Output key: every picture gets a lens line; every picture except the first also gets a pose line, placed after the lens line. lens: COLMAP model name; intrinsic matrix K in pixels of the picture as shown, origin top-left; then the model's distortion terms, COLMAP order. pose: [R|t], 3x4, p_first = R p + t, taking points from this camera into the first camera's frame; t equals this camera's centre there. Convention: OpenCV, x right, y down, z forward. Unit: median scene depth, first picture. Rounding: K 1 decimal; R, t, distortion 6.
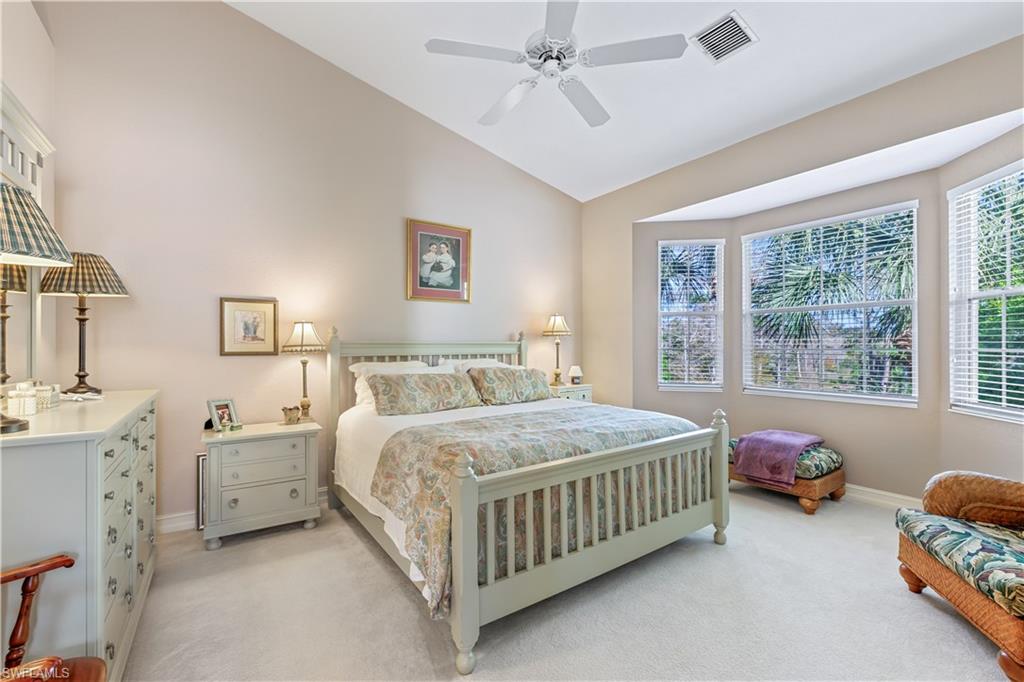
lens RADIAL K [[434.8, 0, 511.8], [0, 434.8, 342.3], [0, 0, 1]] dist [-0.002038, -0.000132]
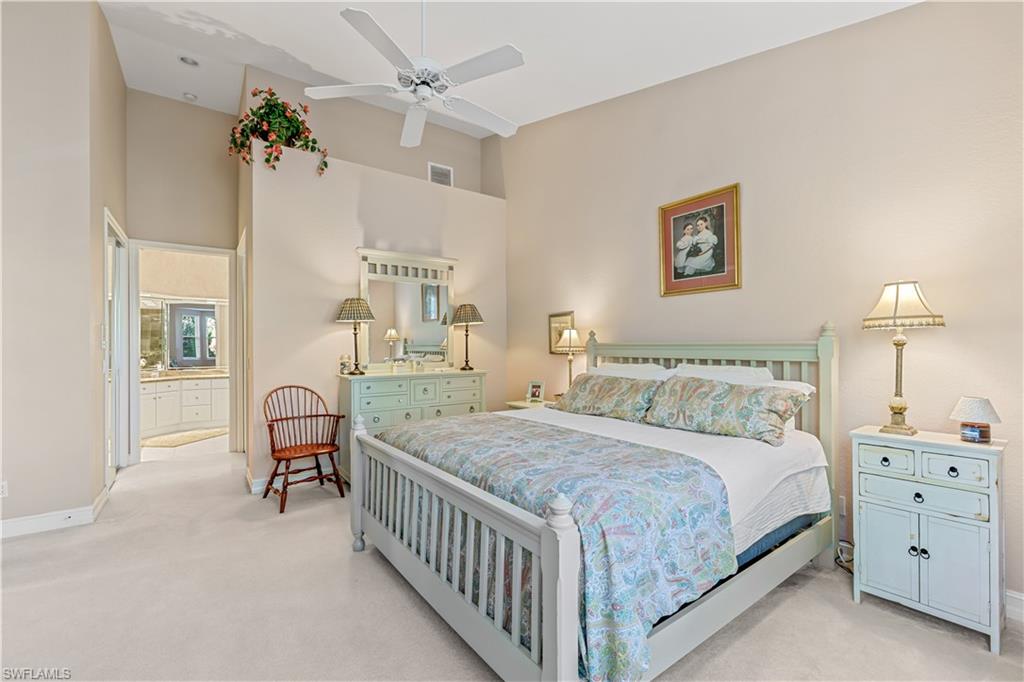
lens RADIAL K [[434.8, 0, 512.2], [0, 434.8, 346.3], [0, 0, 1]] dist [-0.002038, -0.000132]
pose [[0.018150, -0.000312, -0.999835, 0.648050], [0.008623, 0.999963, -0.000155, 0.003122], [0.999798, -0.008619, 0.018152, 0.654416]]
